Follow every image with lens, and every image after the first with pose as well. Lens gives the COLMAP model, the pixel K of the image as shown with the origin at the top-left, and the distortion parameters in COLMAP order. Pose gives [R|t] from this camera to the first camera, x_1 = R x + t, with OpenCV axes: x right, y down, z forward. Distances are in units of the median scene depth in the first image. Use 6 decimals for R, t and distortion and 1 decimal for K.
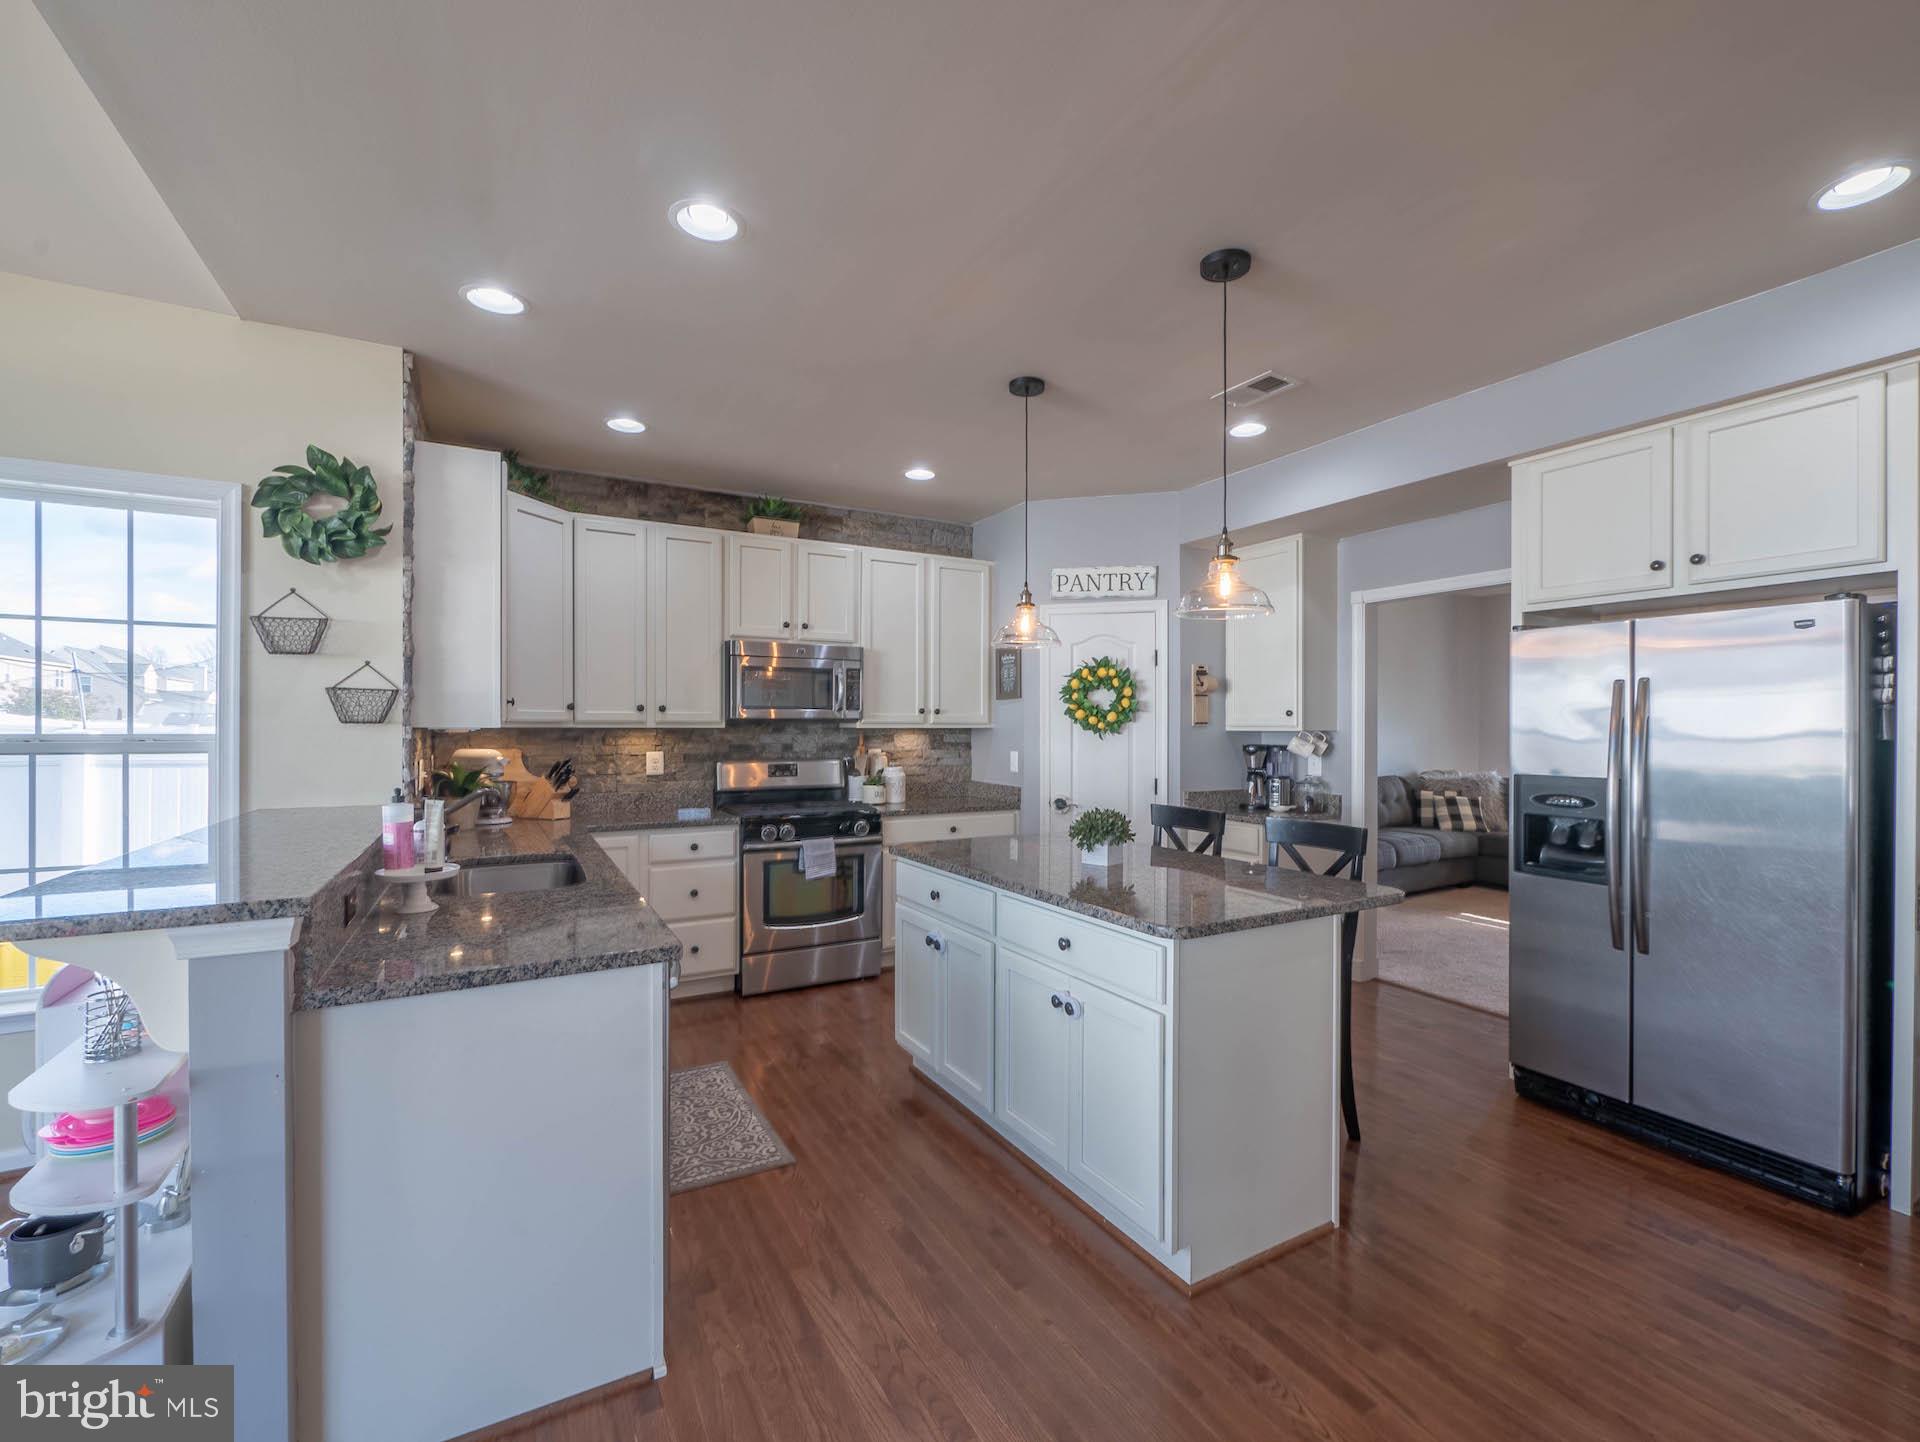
lens RADIAL K [[821.2, 0, 974.5], [0, 821.2, 733.6], [0, 0, 1]] dist [-0.002694, 0.000719]
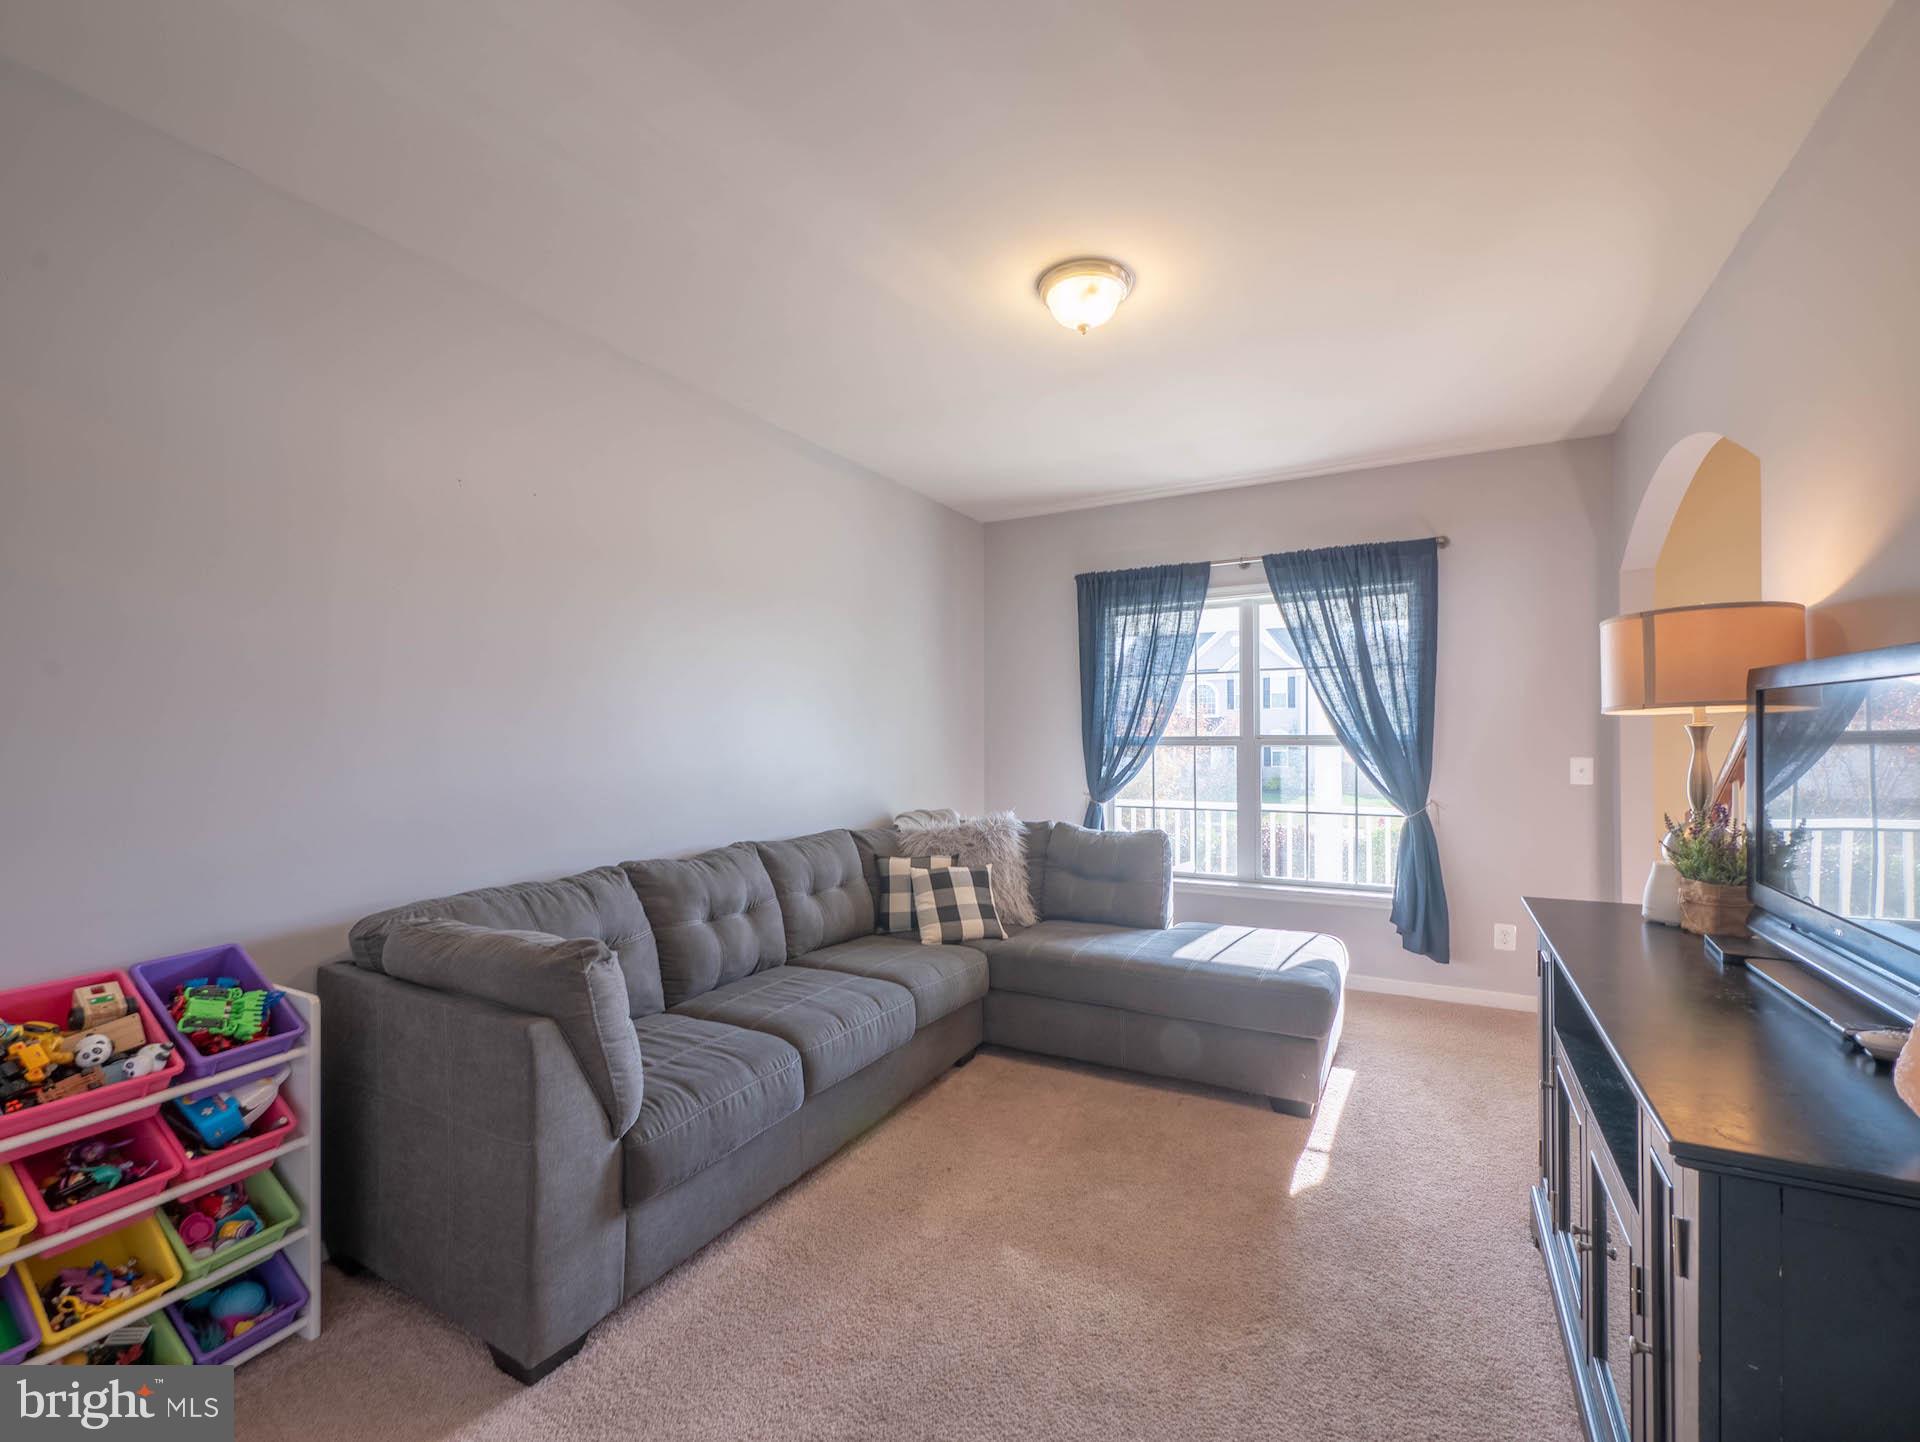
lens RADIAL K [[821.2, 0, 991.1], [0, 821.2, 733.2], [0, 0, 1]] dist [-0.002694, 0.000719]
pose [[0.846732, -0.007619, 0.531965, 0.524409], [0.017018, 0.999774, -0.012768, 0.000305], [-0.531747, 0.019864, 0.846670, 0.857113]]
